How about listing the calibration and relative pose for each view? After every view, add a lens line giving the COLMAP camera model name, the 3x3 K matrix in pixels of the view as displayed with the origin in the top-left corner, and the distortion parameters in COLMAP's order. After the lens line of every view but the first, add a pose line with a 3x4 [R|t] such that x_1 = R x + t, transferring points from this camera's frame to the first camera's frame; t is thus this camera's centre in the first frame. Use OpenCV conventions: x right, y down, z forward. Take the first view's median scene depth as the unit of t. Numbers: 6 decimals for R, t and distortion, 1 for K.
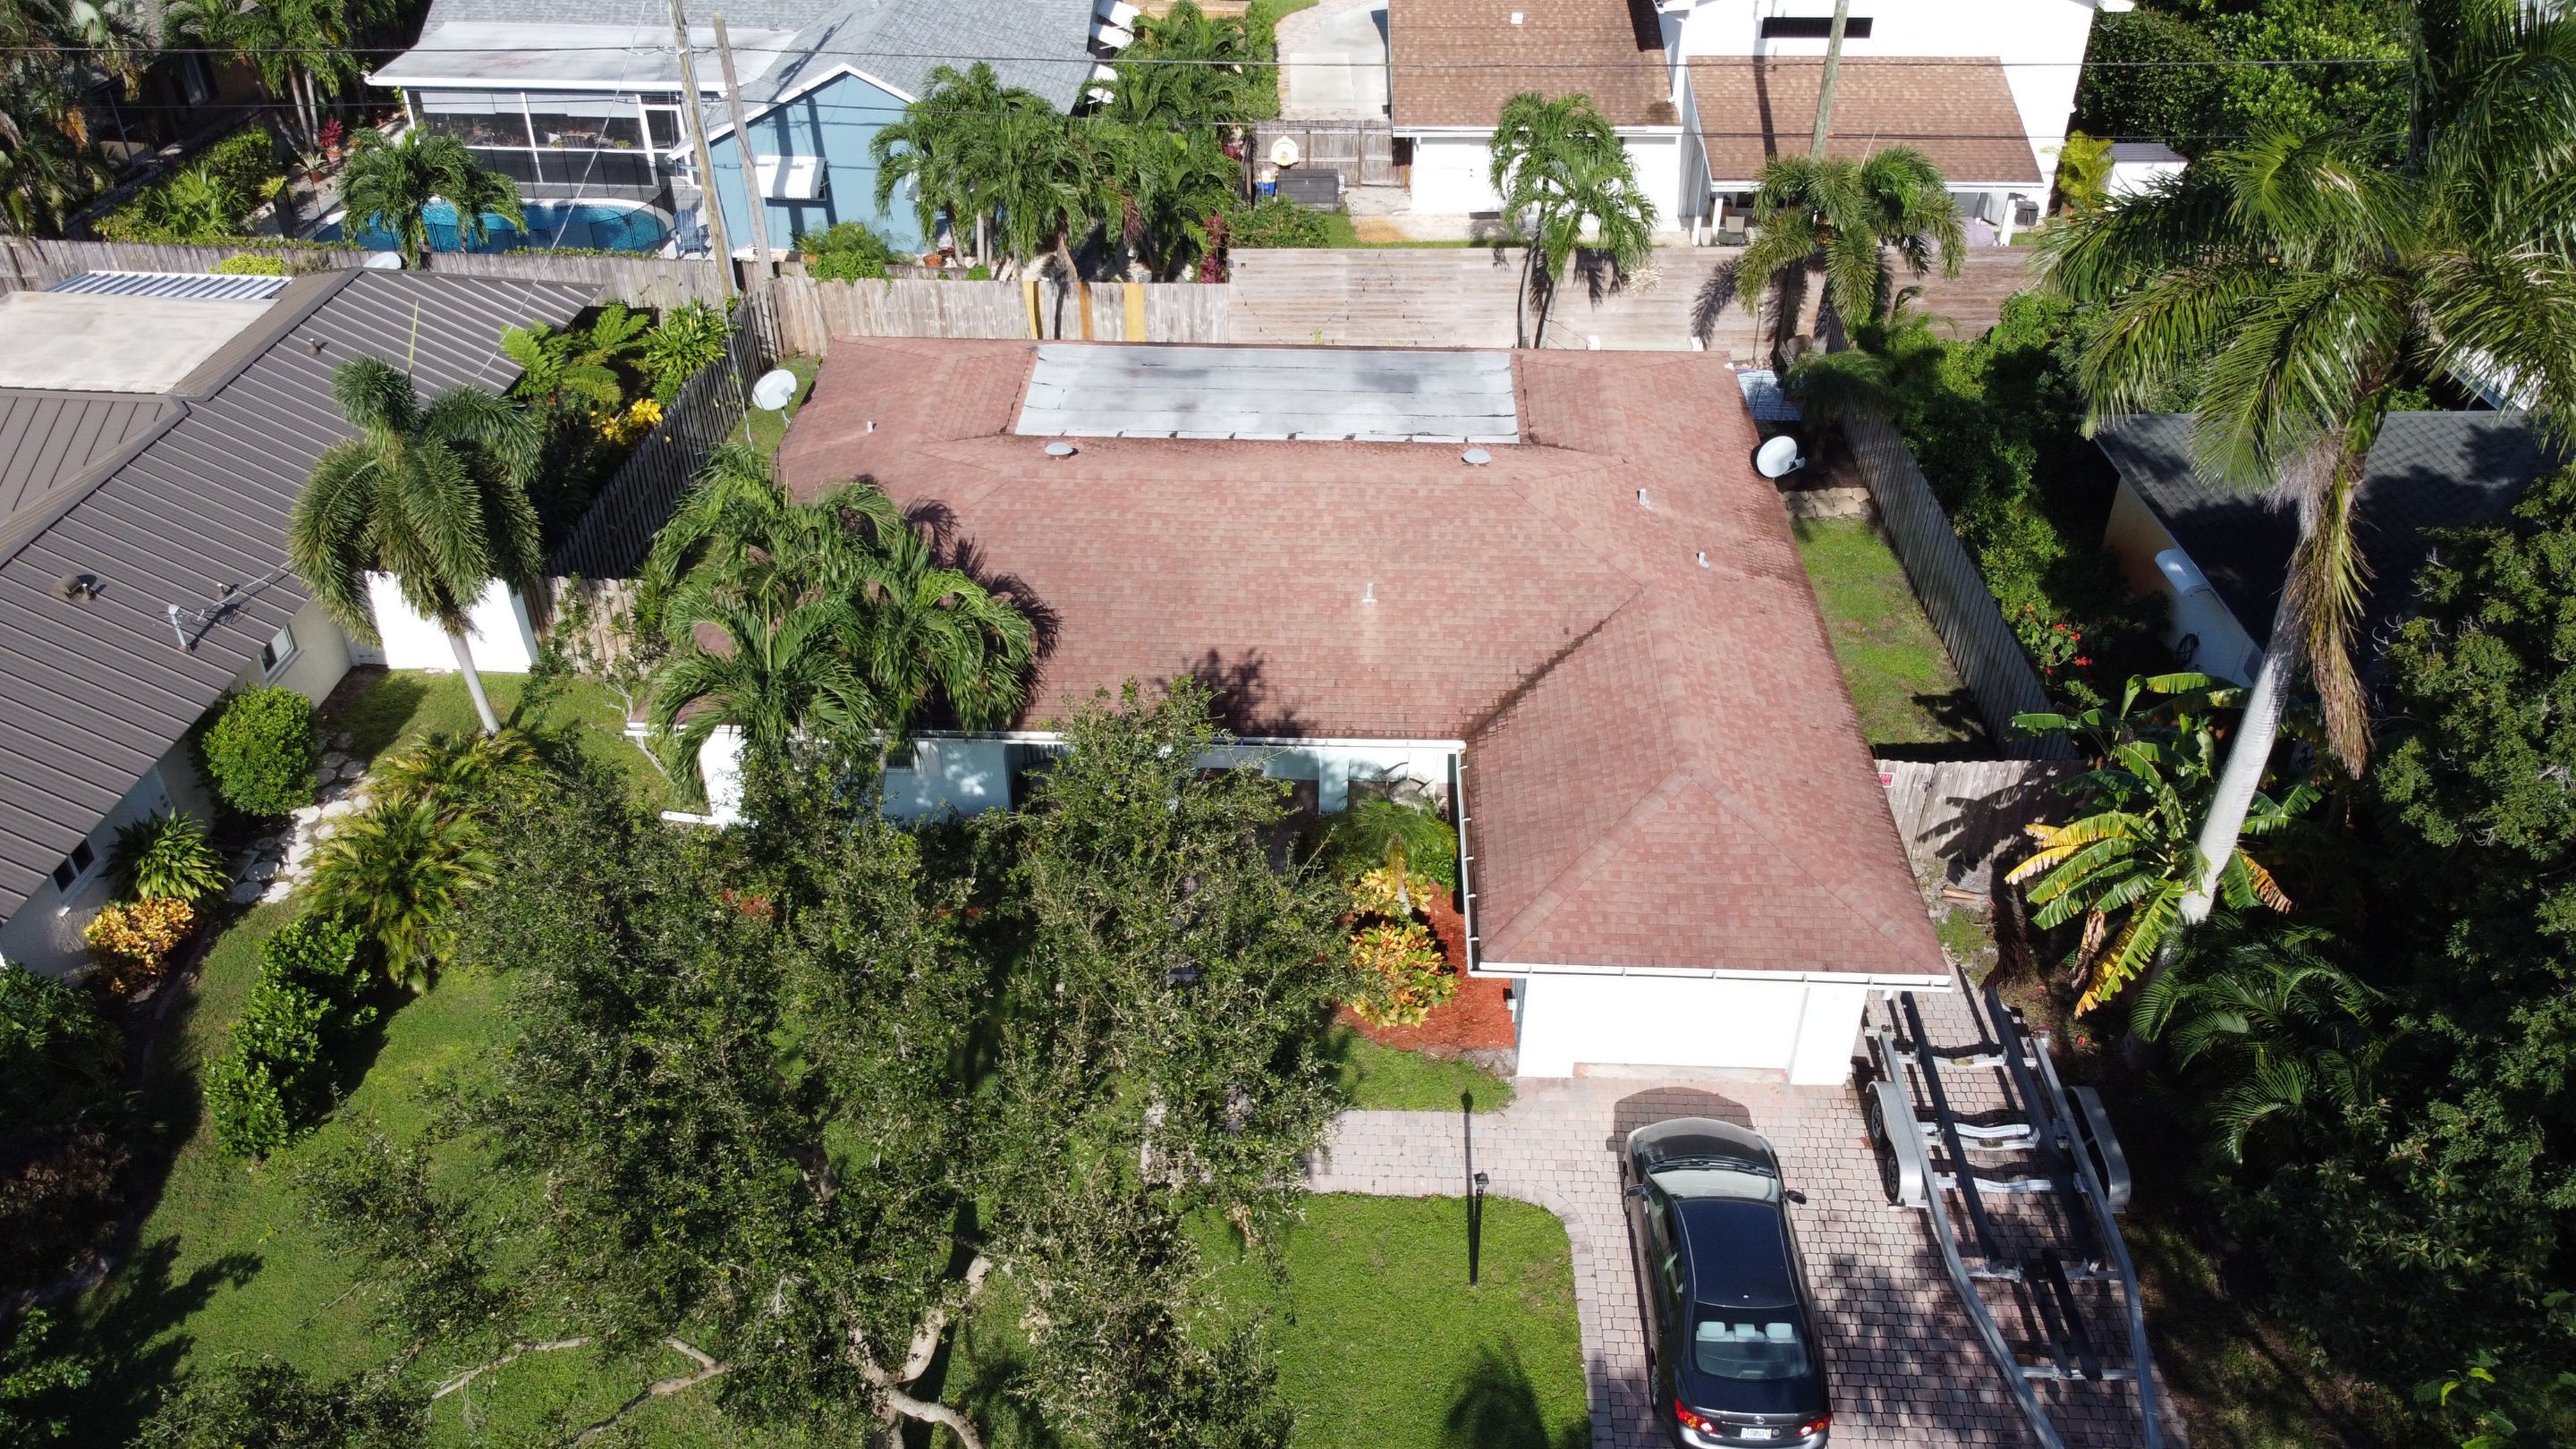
lens RADIAL K [[1961.4, 0, 1288.0], [0, 1961.4, 724.5], [0, 0, 1]] dist [0.000475, -0.002823]
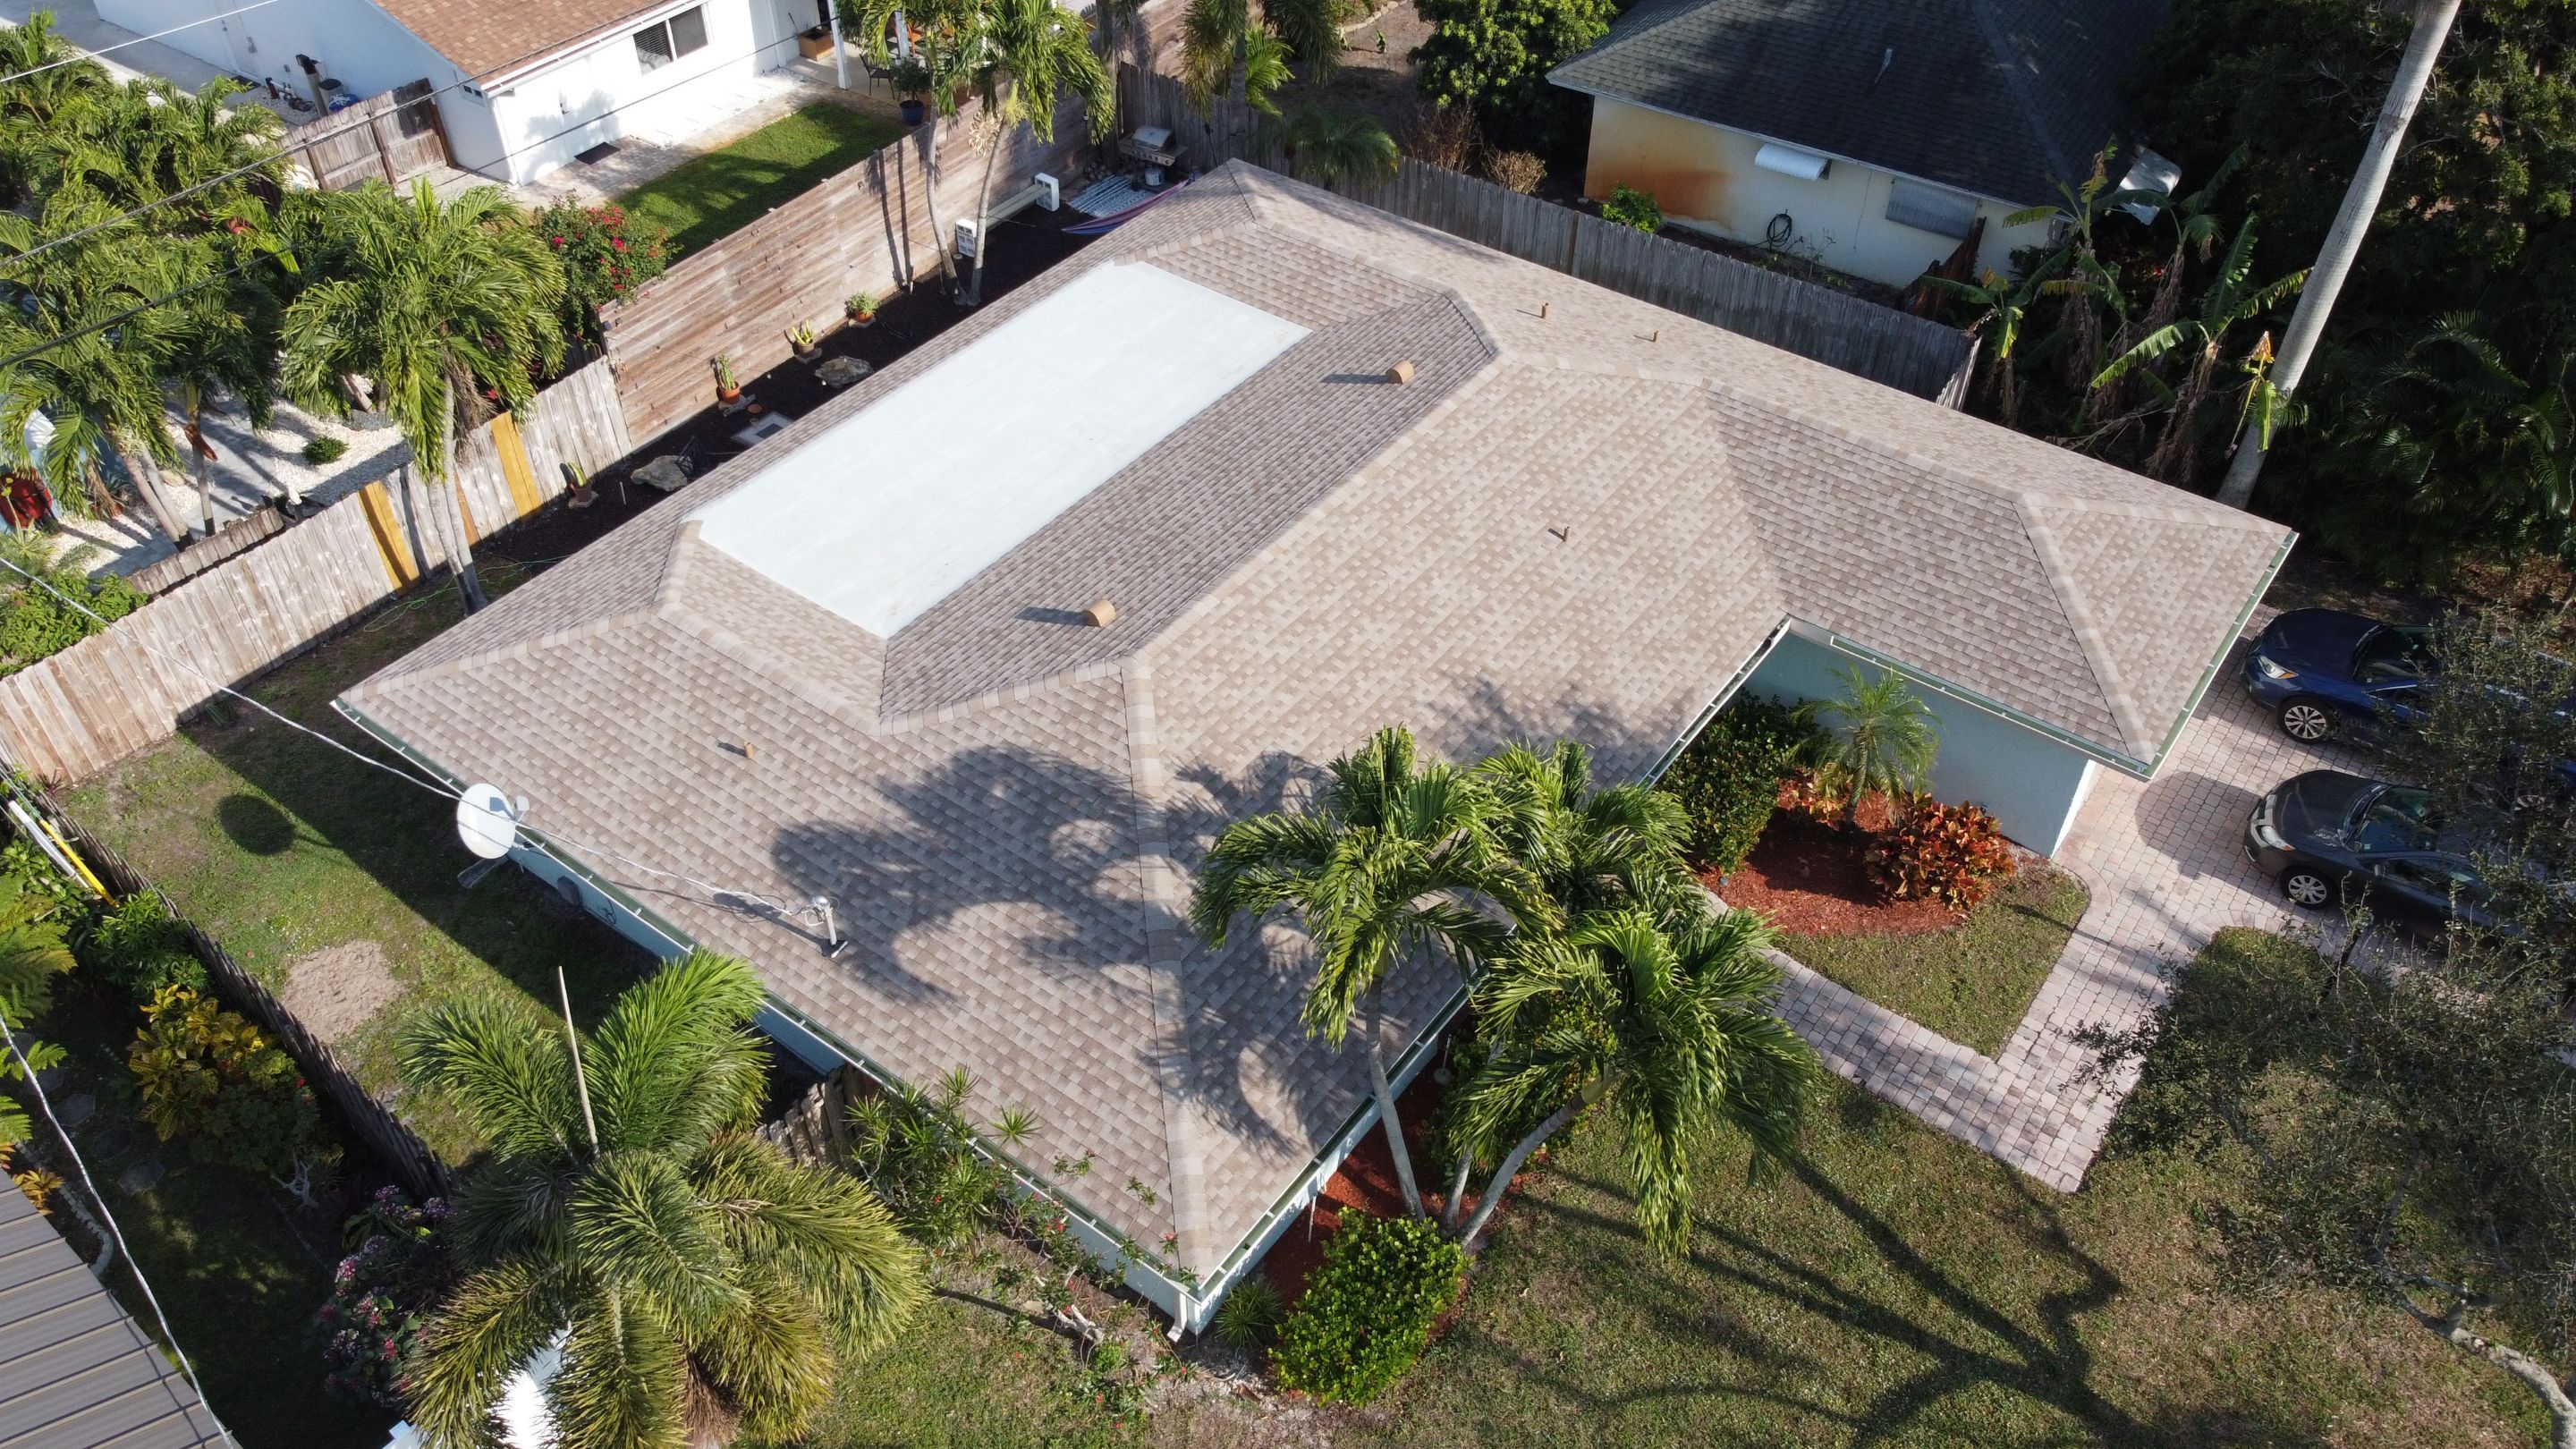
lens RADIAL K [[1941.9, 0, 1288.0], [0, 1941.9, 724.5], [0, 0, 1]] dist [-0.000377, 0.002955]
pose [[0.567354, -0.558945, 0.604723, -0.364821], [0.474659, 0.822062, 0.314504, -0.204000], [-0.672910, 0.108602, 0.731709, 0.309010]]
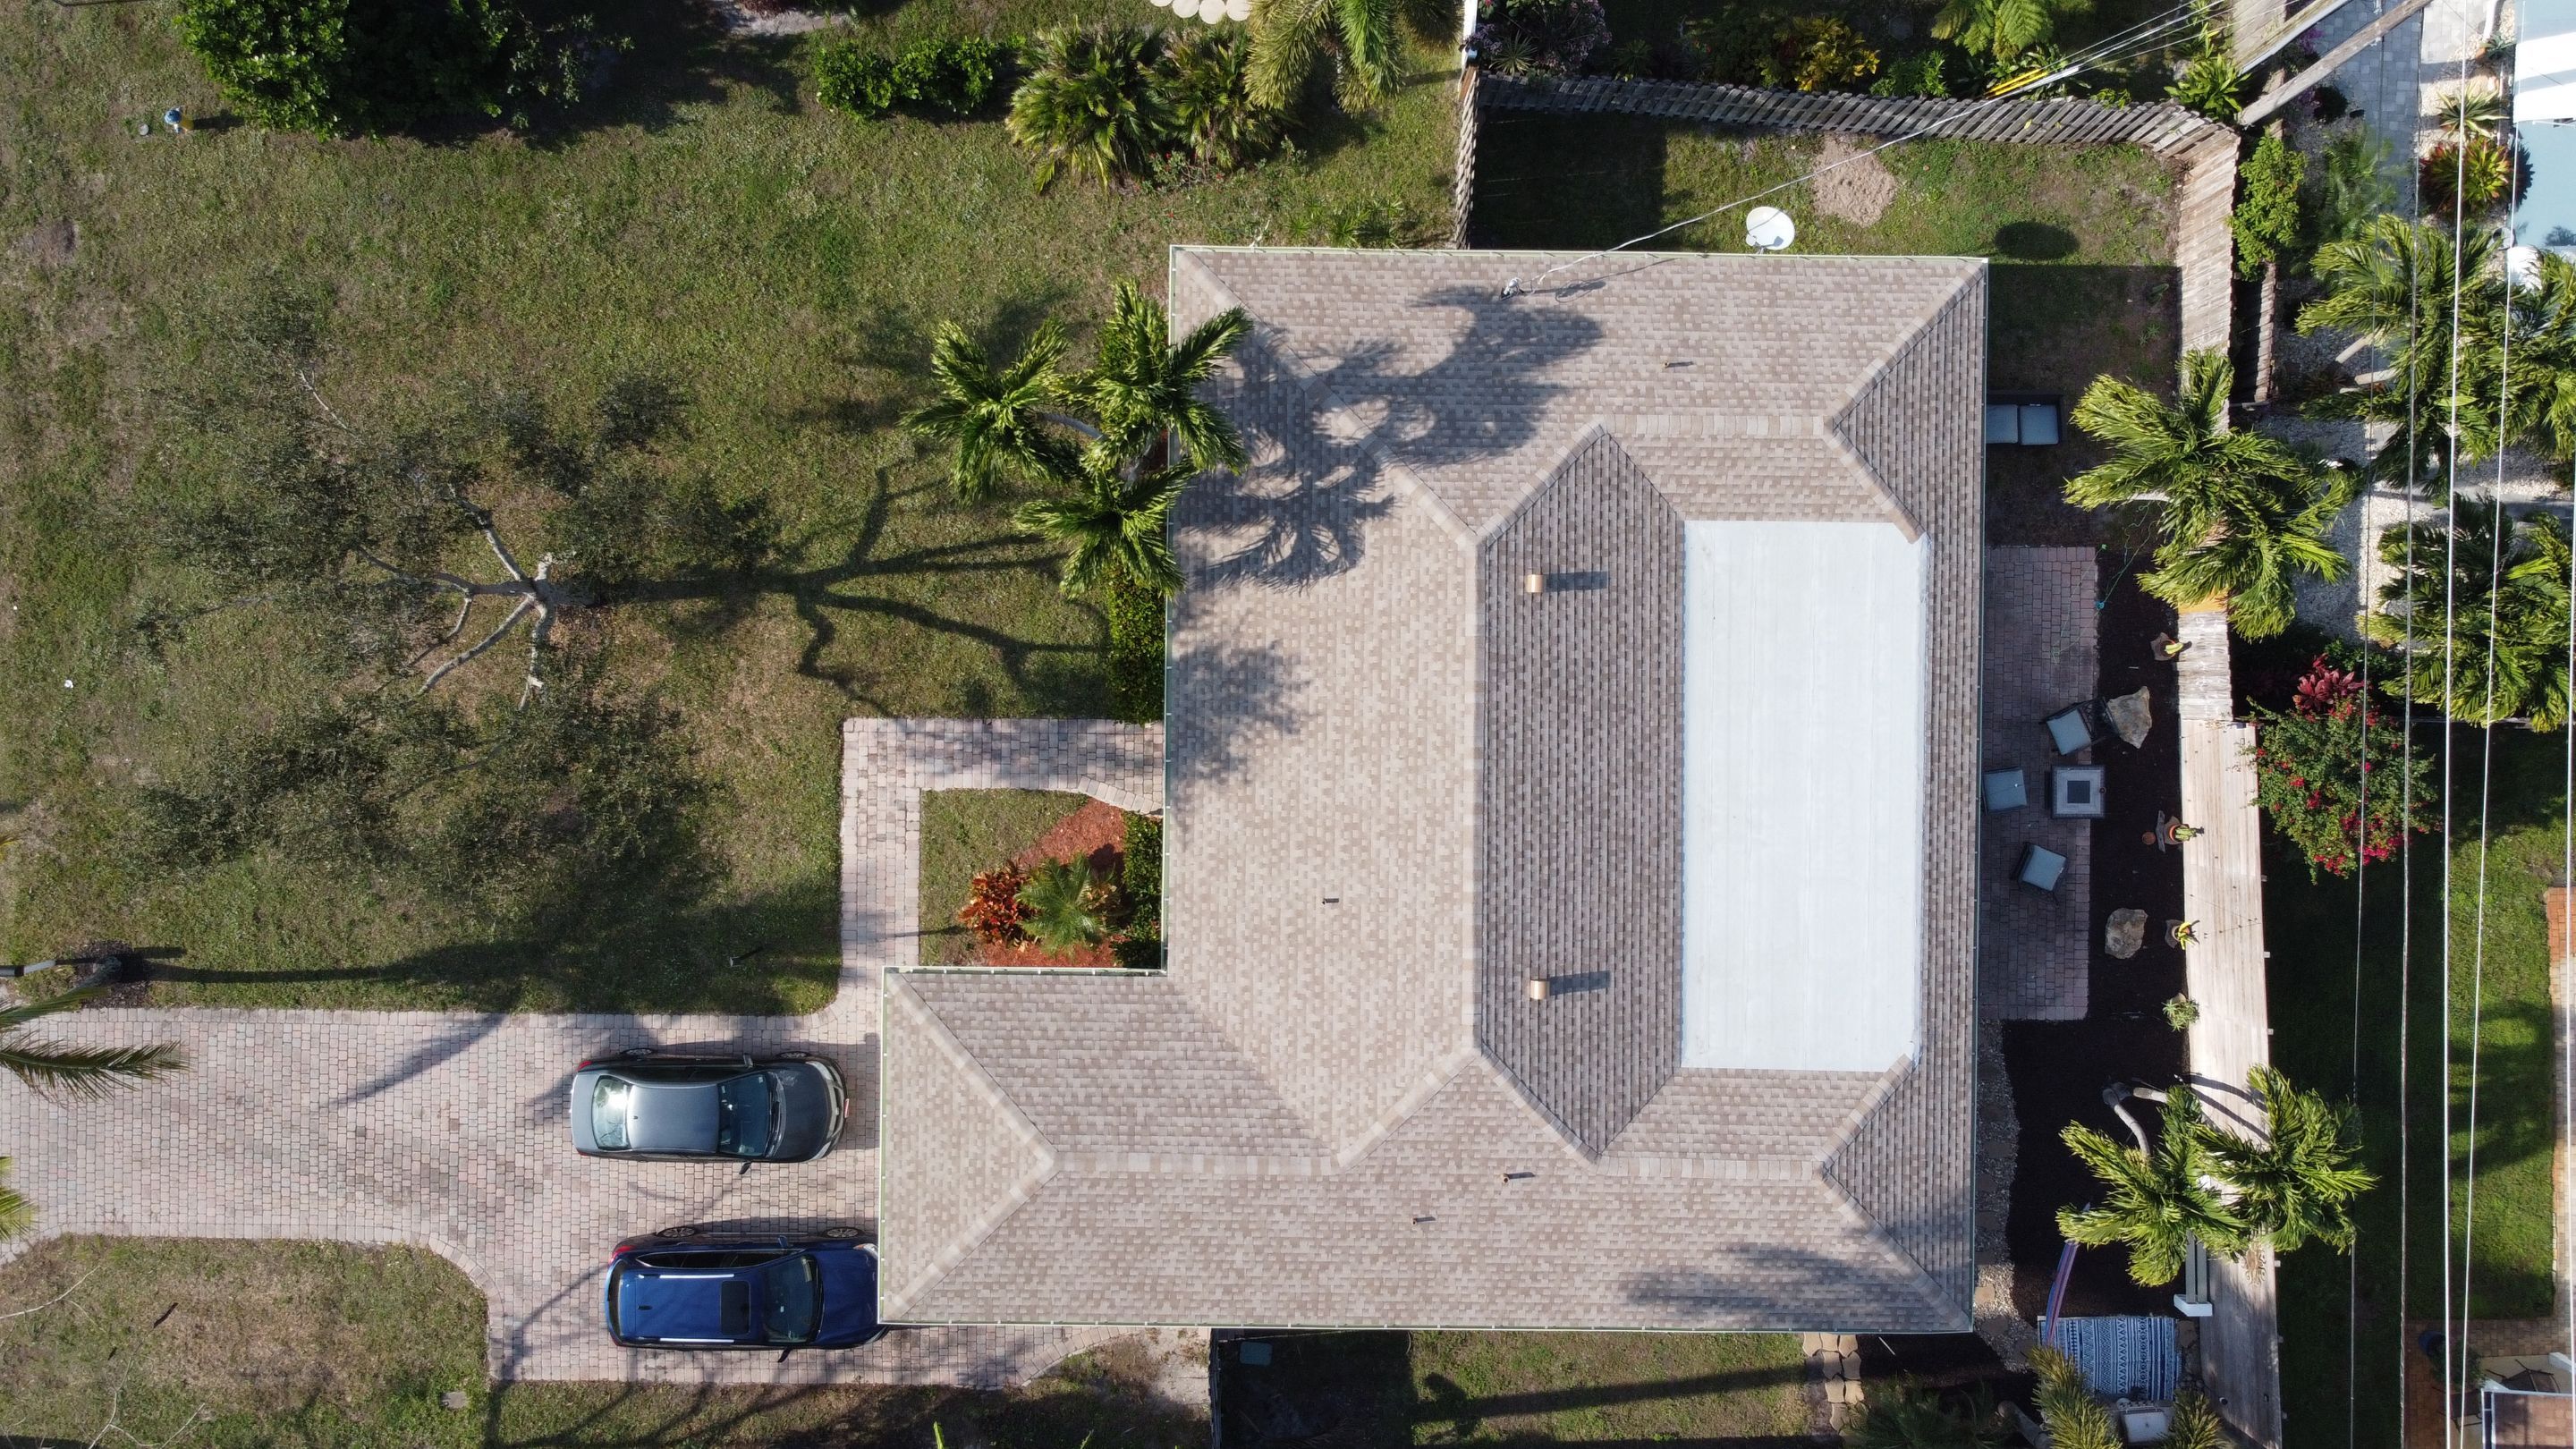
lens RADIAL K [[1941.9, 0, 1288.0], [0, 1941.9, 724.5], [0, 0, 1]] dist [-0.000377, 0.002955]
pose [[0.022633, 0.999612, 0.016251, -0.046768], [-0.582260, -0.000034, 0.813003, -0.586170], [0.812688, -0.027863, 0.582033, 0.237358]]
